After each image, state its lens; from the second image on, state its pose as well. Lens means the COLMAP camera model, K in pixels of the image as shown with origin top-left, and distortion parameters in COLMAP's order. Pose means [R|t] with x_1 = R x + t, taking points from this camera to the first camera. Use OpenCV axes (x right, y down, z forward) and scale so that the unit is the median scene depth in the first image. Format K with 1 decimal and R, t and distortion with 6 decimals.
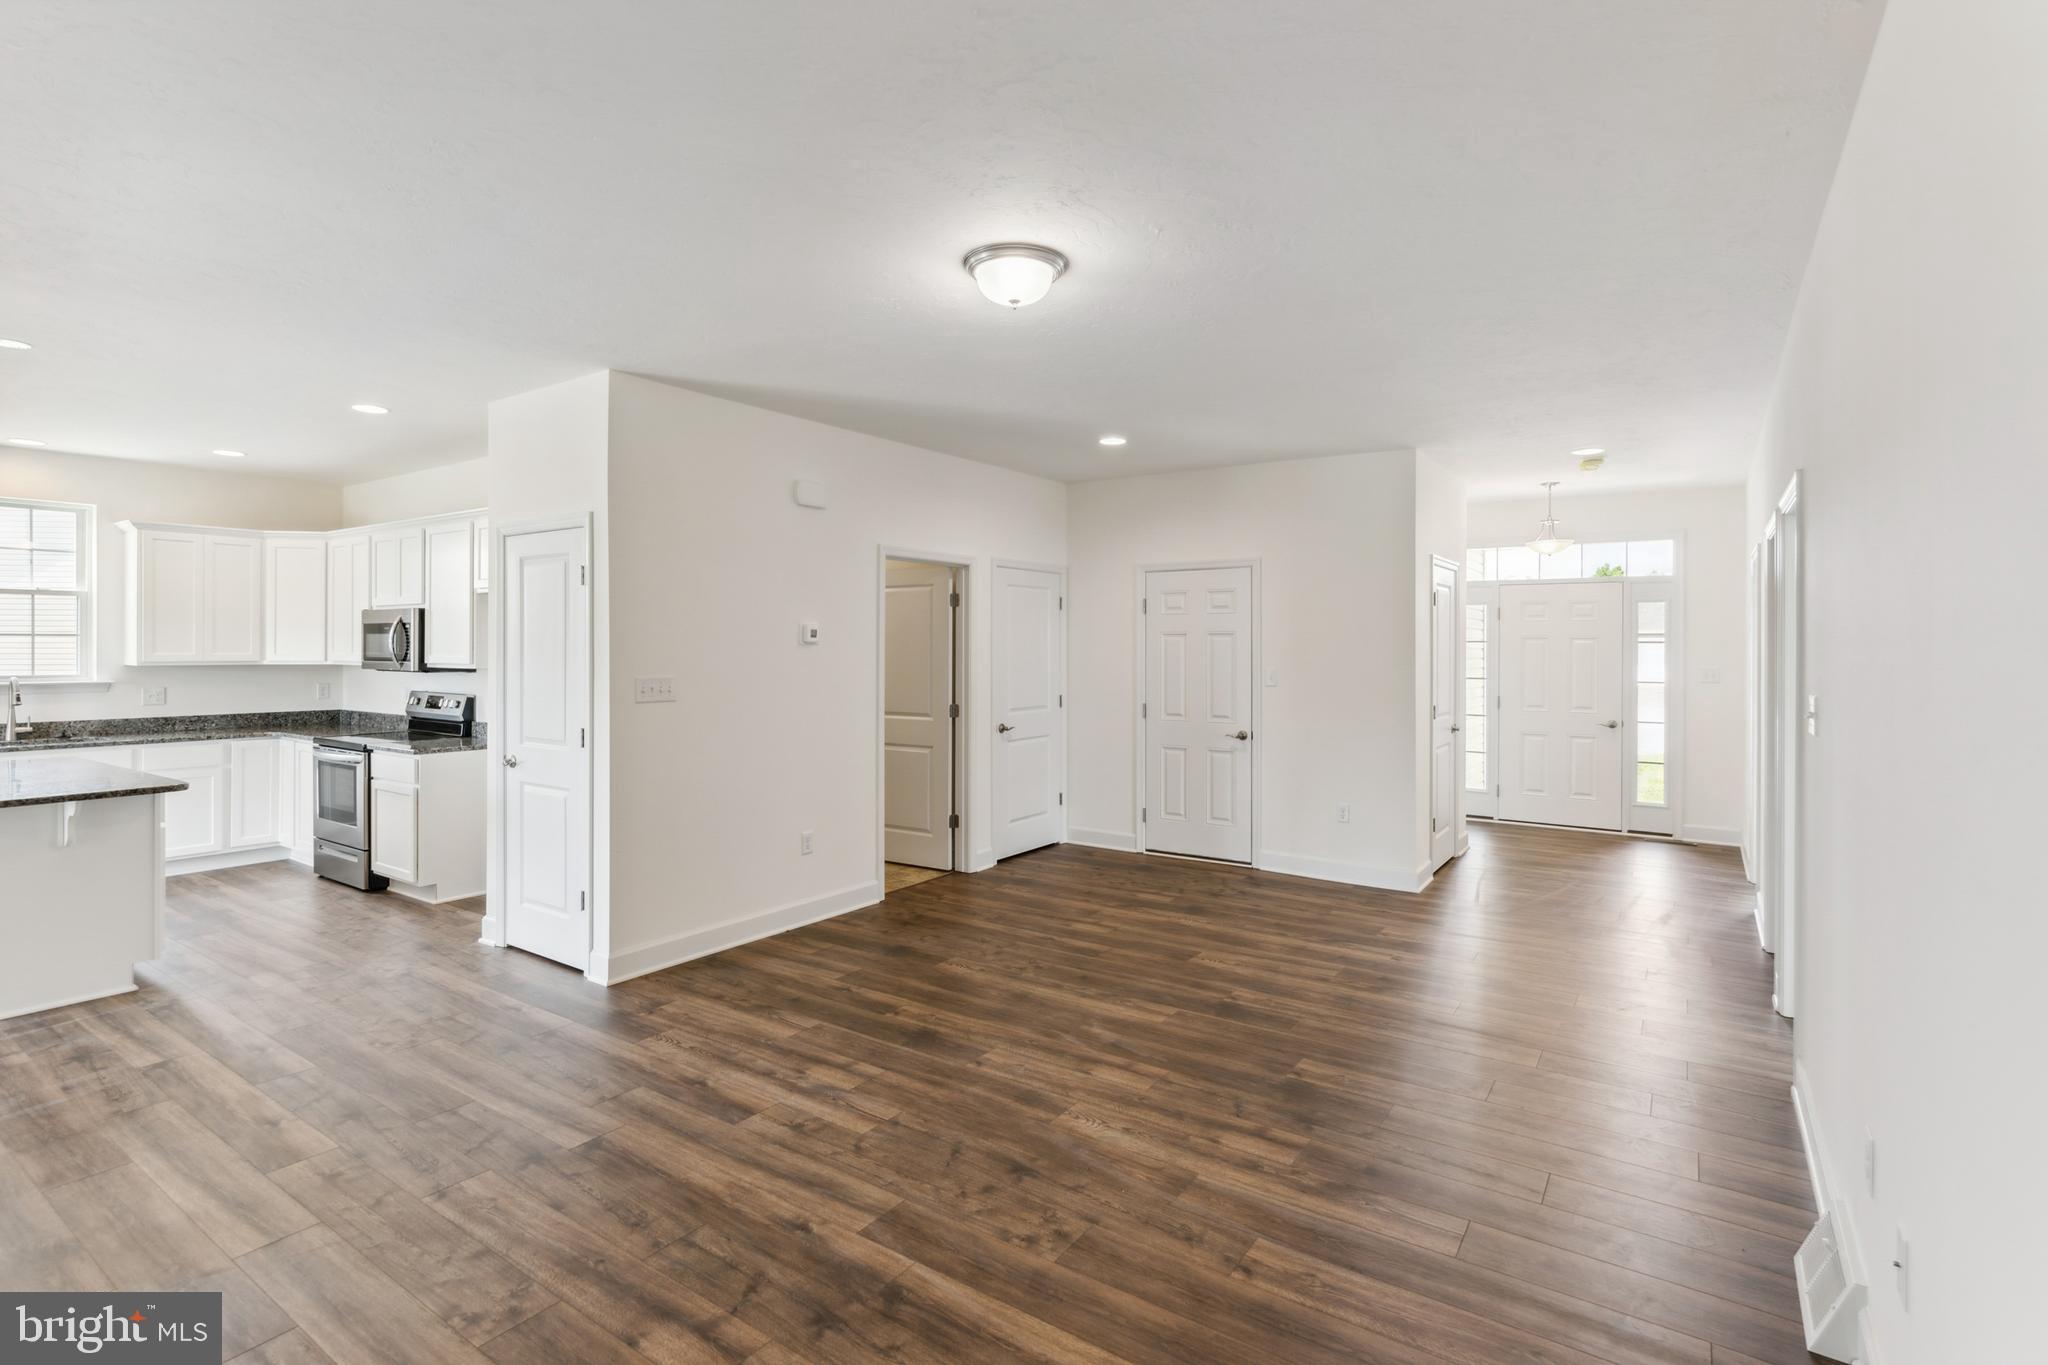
lens RADIAL K [[974.3, 0, 1025.5], [0, 974.3, 649.6], [0, 0, 1]] dist [-0.000114, 0.000823]
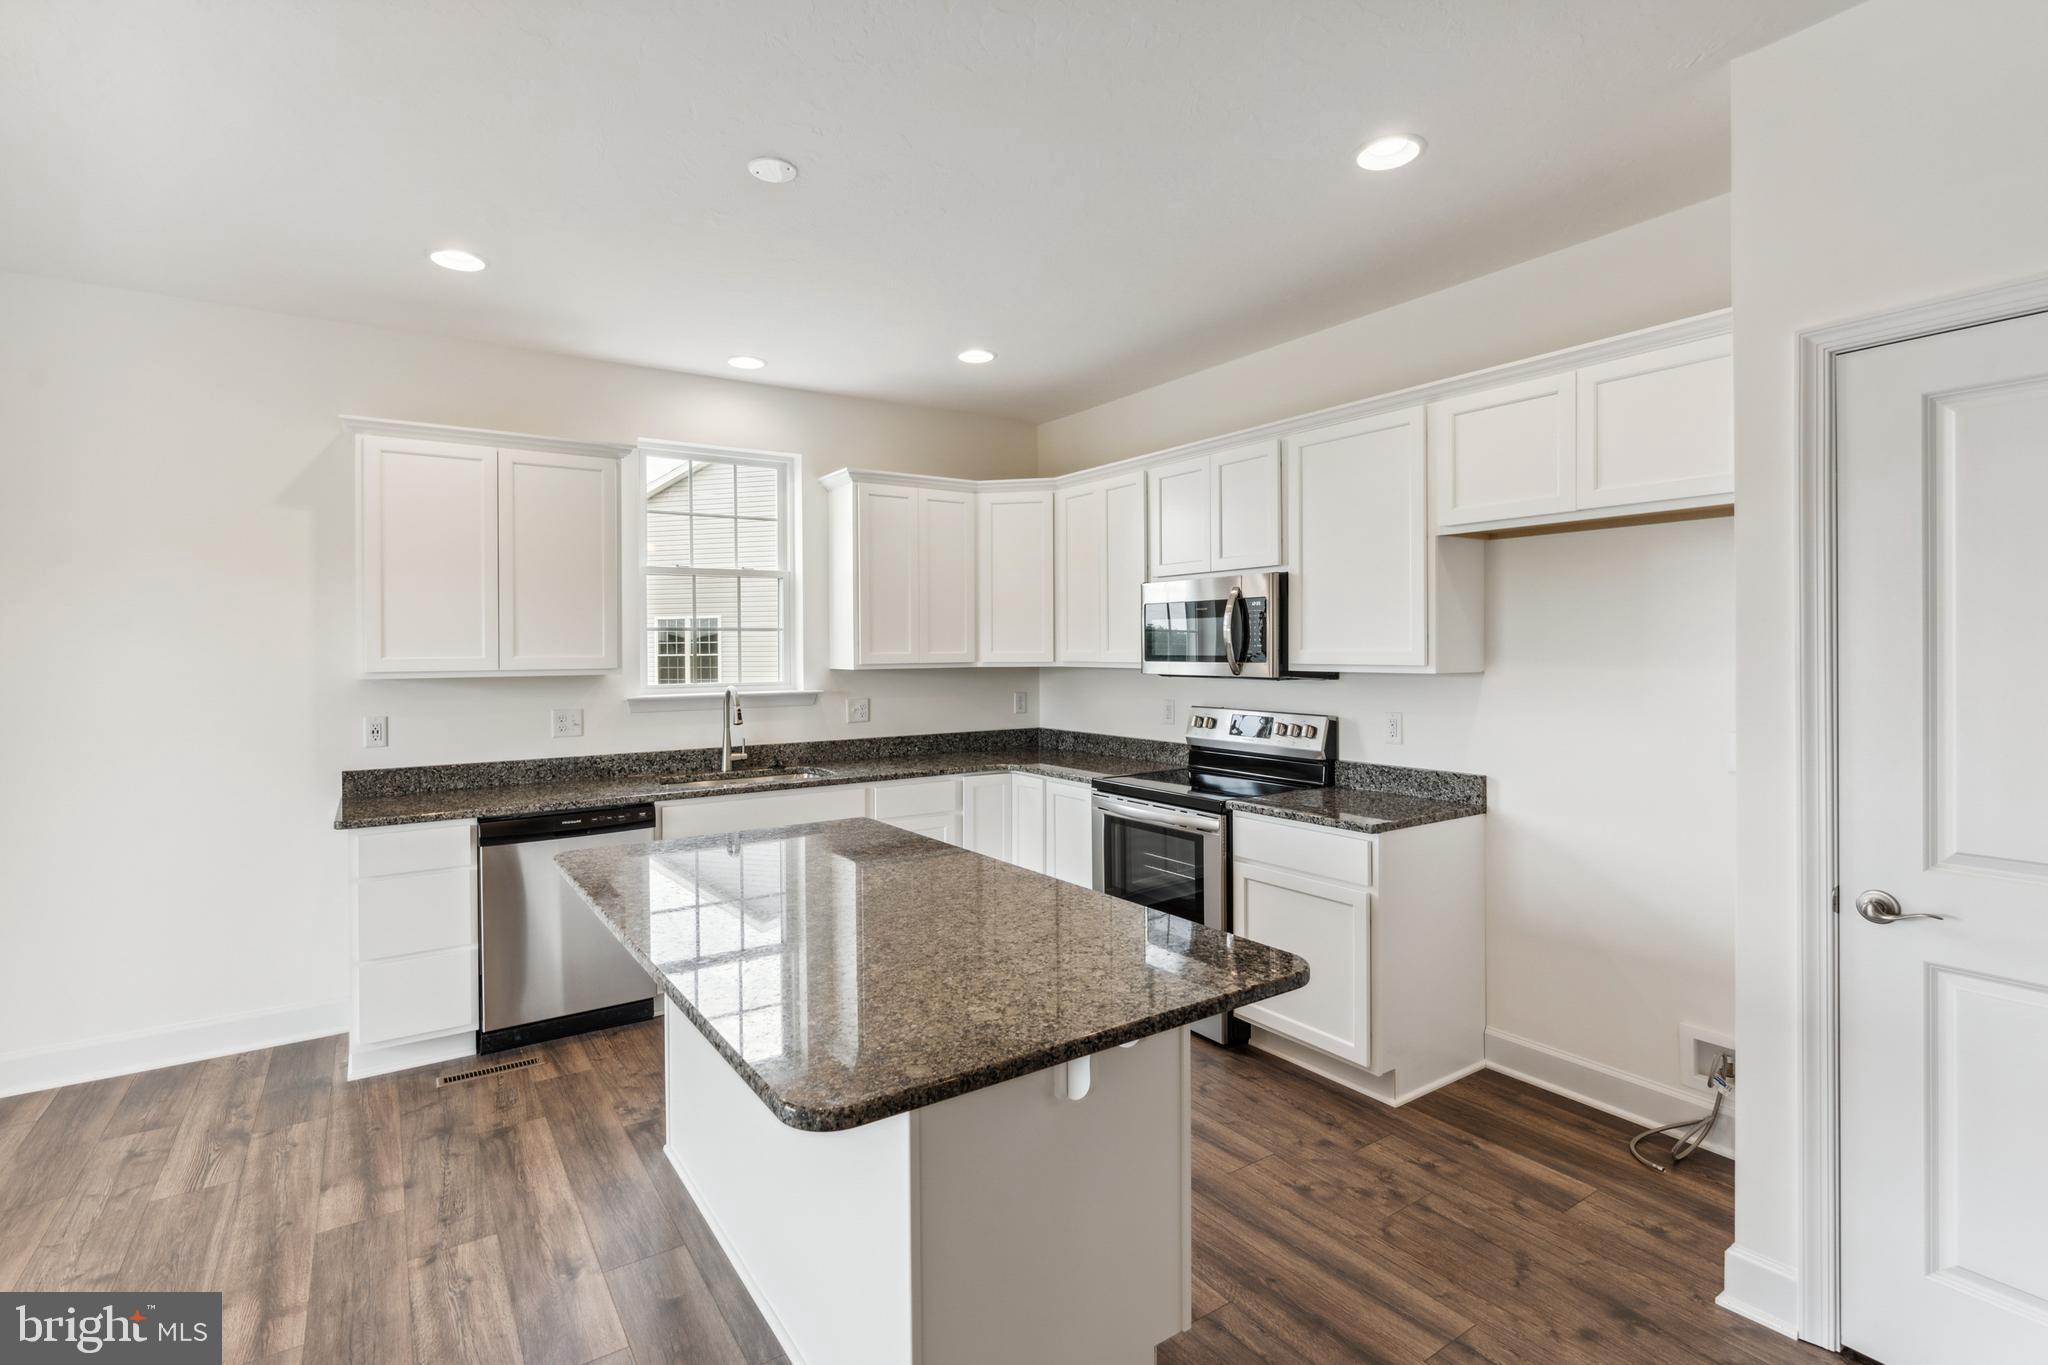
lens RADIAL K [[962.6, 0, 1028.9], [0, 962.6, 654.4], [0, 0, 1]] dist [-0.001906, -0.000414]
pose [[0.933620, -0.008015, -0.358175, -0.525242], [0.010227, 0.999939, 0.004283, 0.003128], [0.358118, -0.007662, 0.933645, 0.370914]]
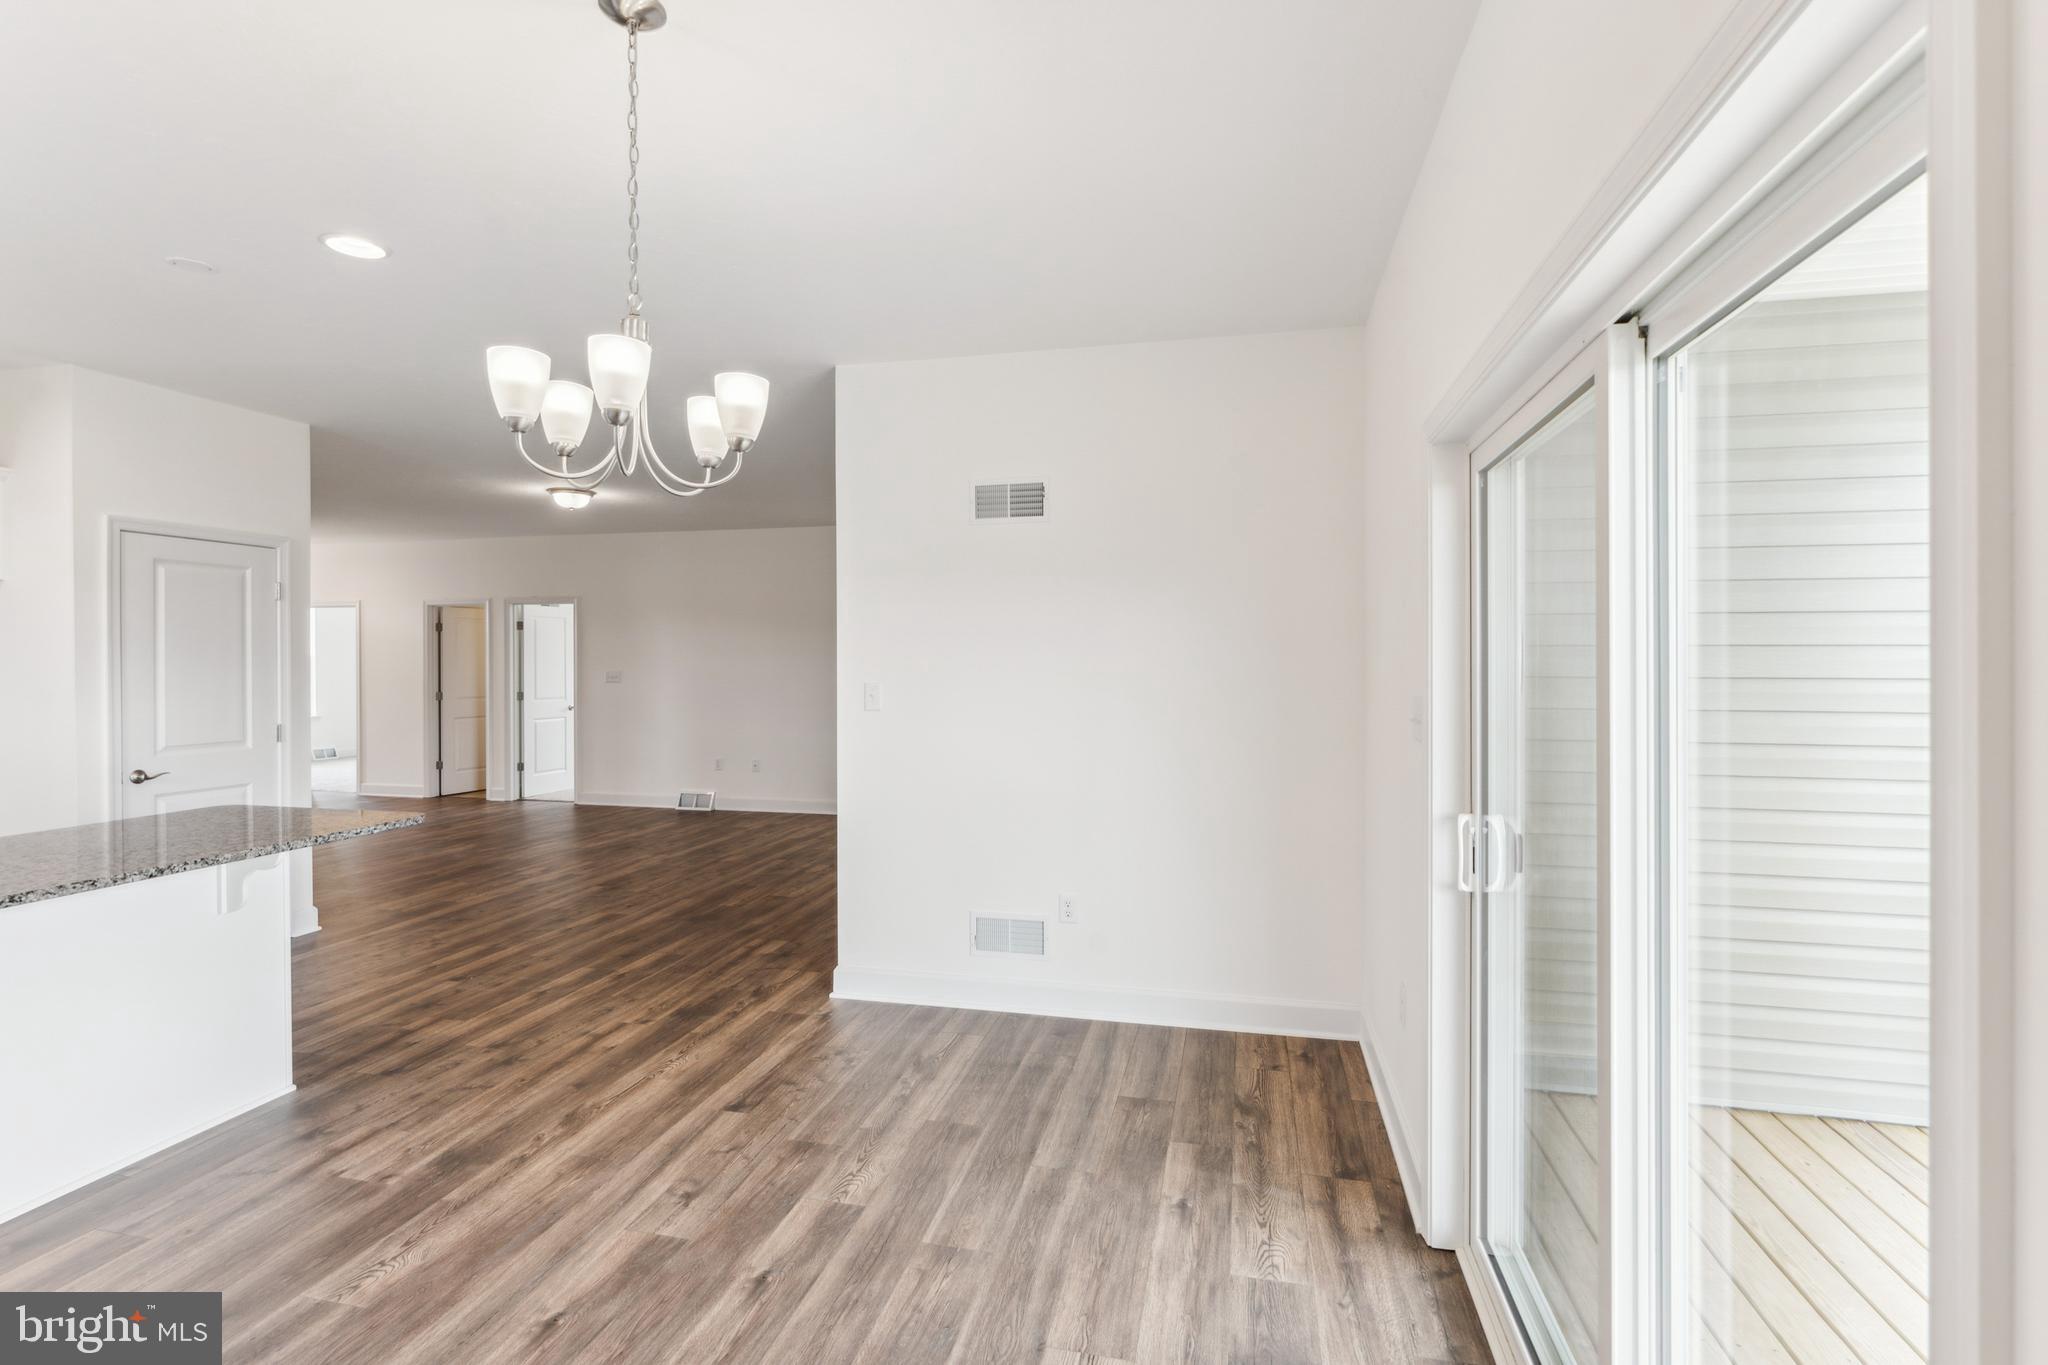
lens RADIAL K [[962.8, 0, 1017.4], [0, 962.8, 666.6], [0, 0, 1]] dist [-0.001963, 0.001505]
pose [[-0.368719, -0.007910, 0.929507, -1.256788], [-0.000694, 0.999966, 0.008234, 0.000824], [-0.929541, 0.002390, -0.368712, 0.414341]]
